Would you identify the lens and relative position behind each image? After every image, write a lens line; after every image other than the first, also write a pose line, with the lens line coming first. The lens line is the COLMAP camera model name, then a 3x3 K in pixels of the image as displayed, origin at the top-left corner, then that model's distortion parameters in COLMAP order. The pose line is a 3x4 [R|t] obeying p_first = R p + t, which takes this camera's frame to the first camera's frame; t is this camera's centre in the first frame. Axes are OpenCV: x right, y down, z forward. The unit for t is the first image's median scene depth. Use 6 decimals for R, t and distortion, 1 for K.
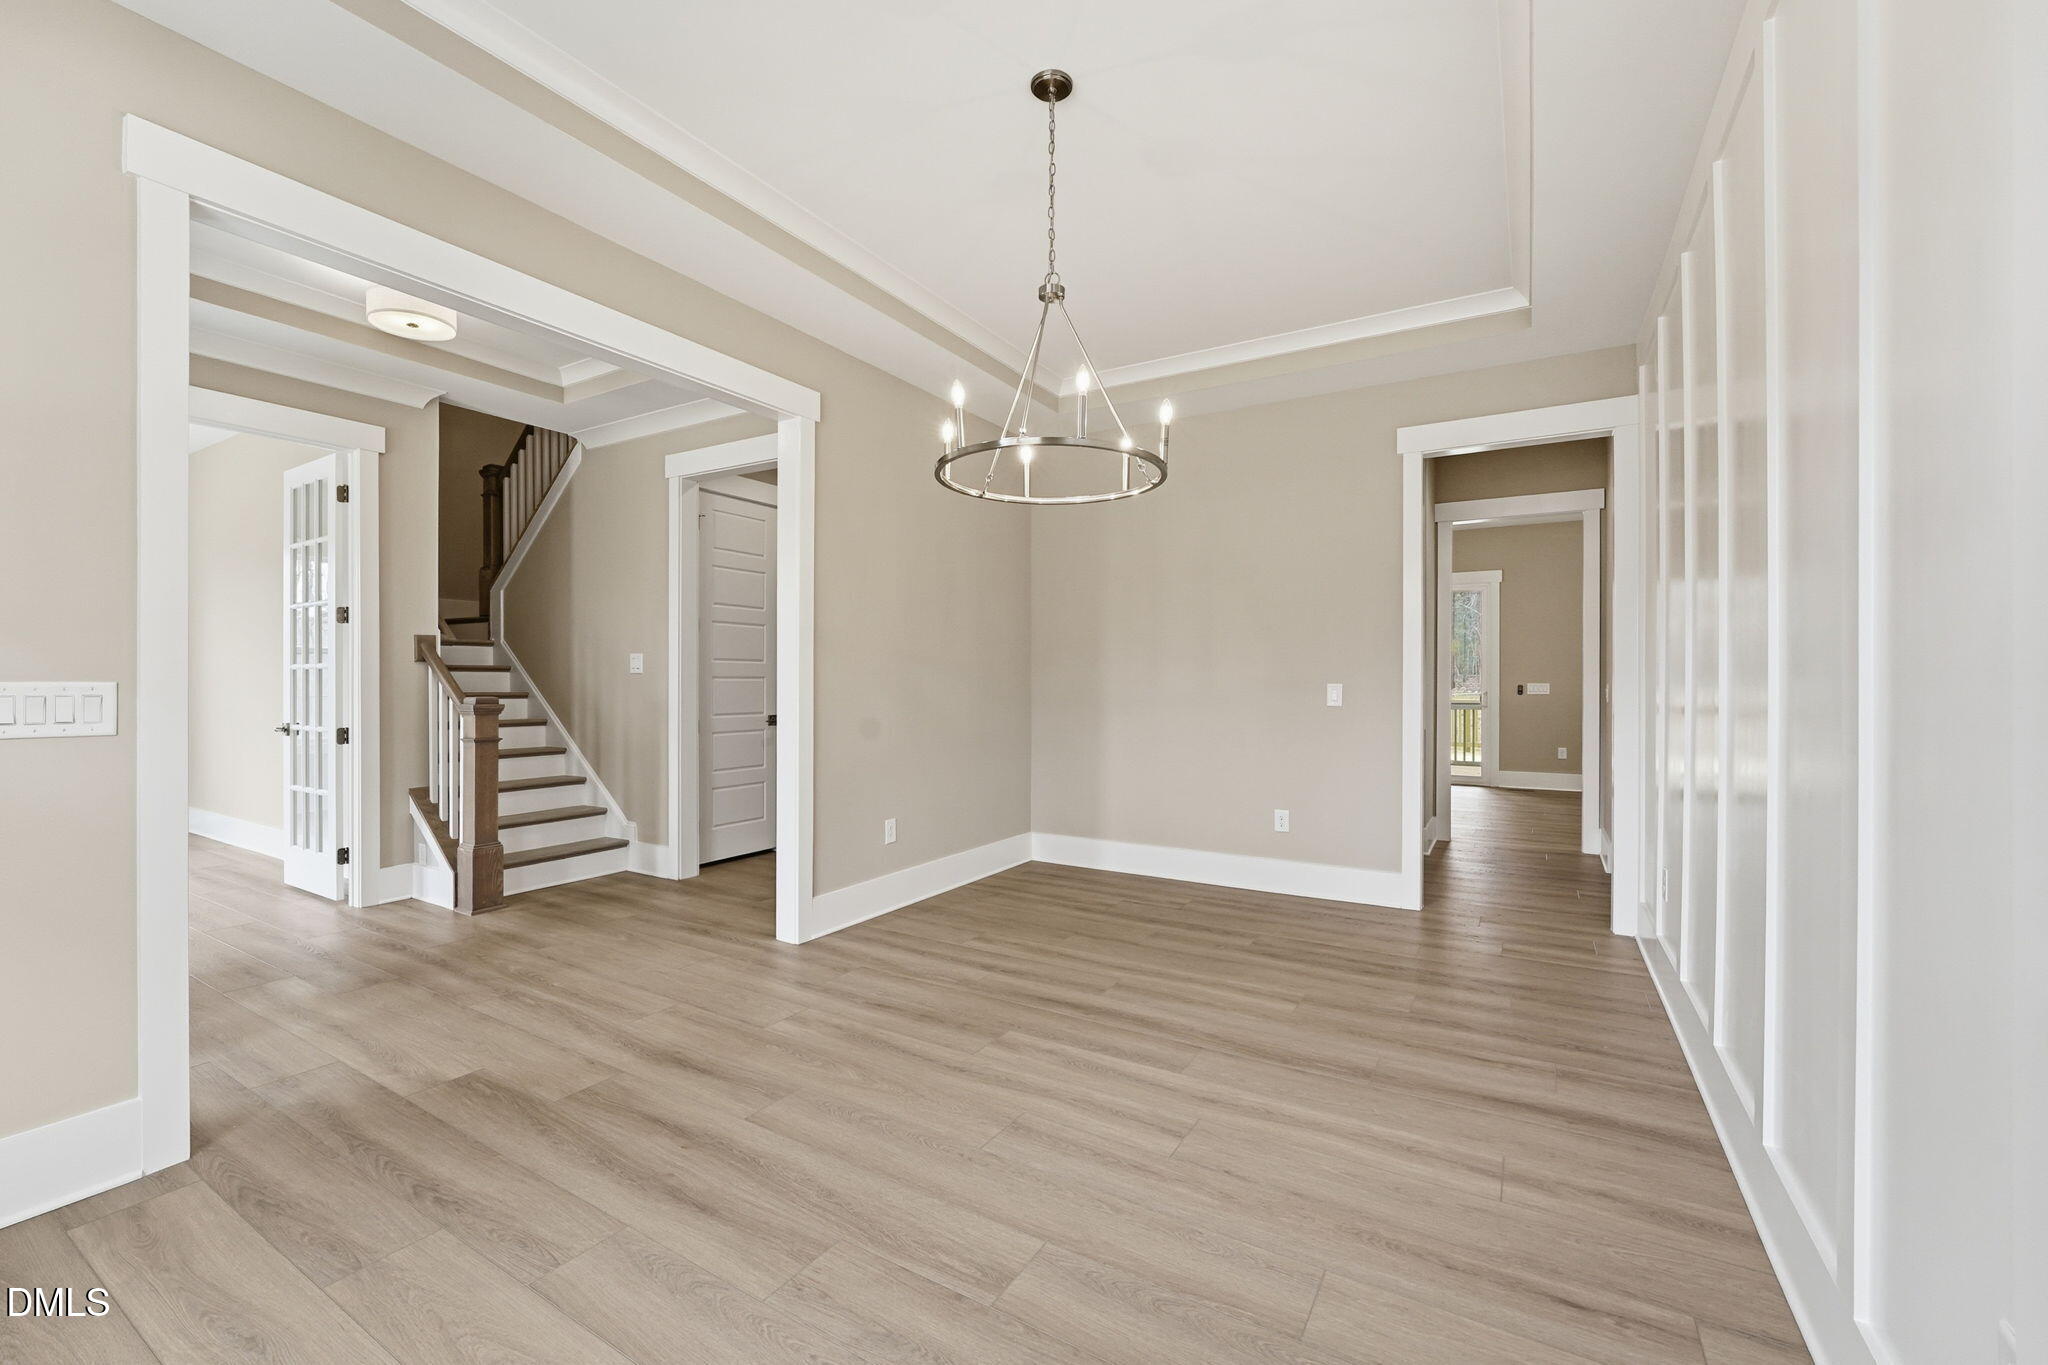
lens RADIAL K [[855.3, 0, 1010.9], [0, 855.3, 676.2], [0, 0, 1]] dist [0.000365, 0.000440]
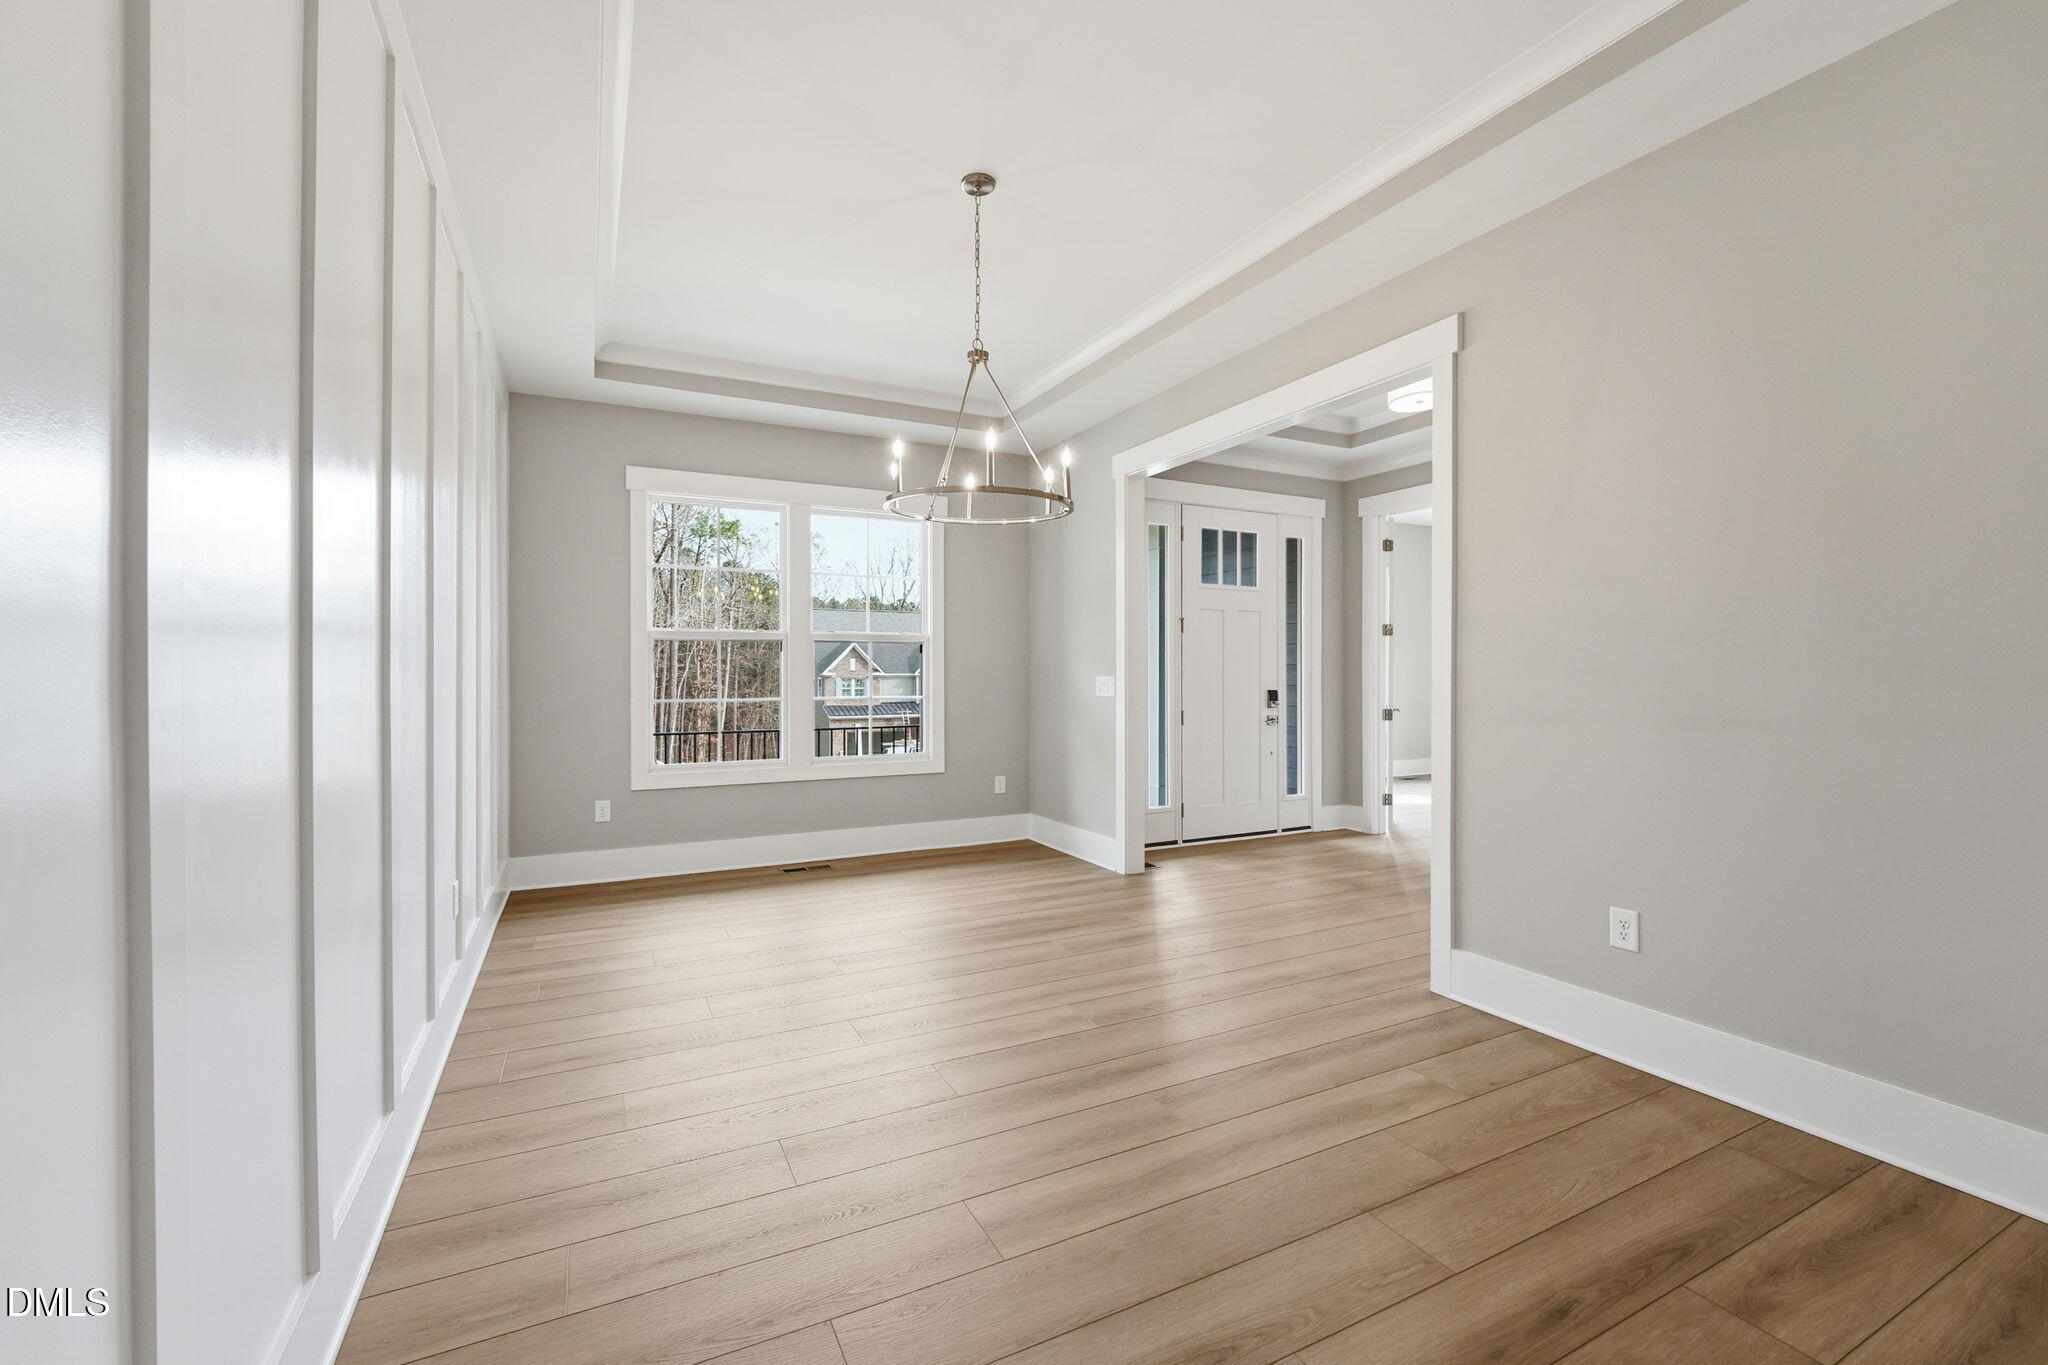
lens RADIAL K [[855.3, 0, 1010.9], [0, 855.3, 676.2], [0, 0, 1]] dist [0.000365, 0.000440]
pose [[-0.523574, 0.001099, -0.851979, 0.668227], [-0.005027, 0.999978, 0.004380, 0.004479], [0.851965, 0.006576, -0.523557, 1.069690]]
